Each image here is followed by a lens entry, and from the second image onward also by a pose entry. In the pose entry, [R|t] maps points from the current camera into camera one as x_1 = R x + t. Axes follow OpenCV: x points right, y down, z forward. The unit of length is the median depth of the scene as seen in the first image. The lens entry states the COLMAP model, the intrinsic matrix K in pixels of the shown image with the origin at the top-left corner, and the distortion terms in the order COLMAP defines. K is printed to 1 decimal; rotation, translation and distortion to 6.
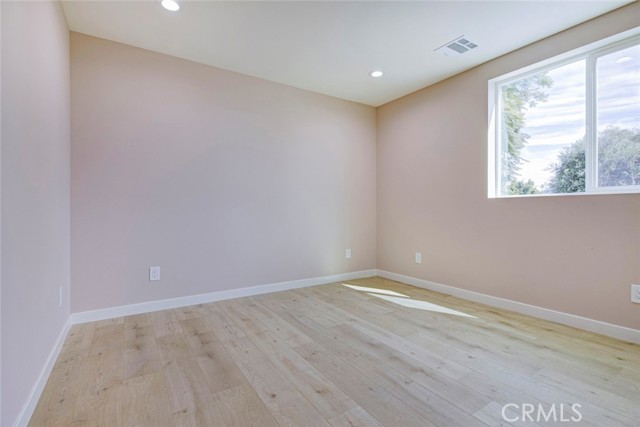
lens RADIAL K [[298.9, 0, 321.8], [0, 298.9, 212.1], [0, 0, 1]] dist [-0.004909, 0.000619]
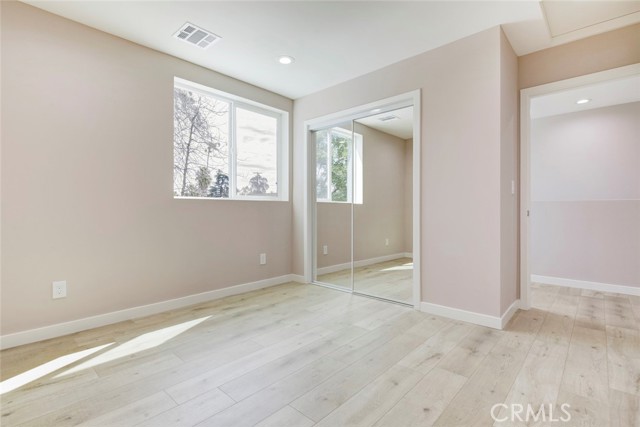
lens RADIAL K [[298.9, 0, 321.6], [0, 298.9, 212.0], [0, 0, 1]] dist [-0.004909, 0.000619]
pose [[-0.244830, -0.005691, 0.969549, -0.618151], [0.011430, 0.999896, 0.008755, -0.006500], [-0.969499, 0.013226, -0.244740, 0.971562]]
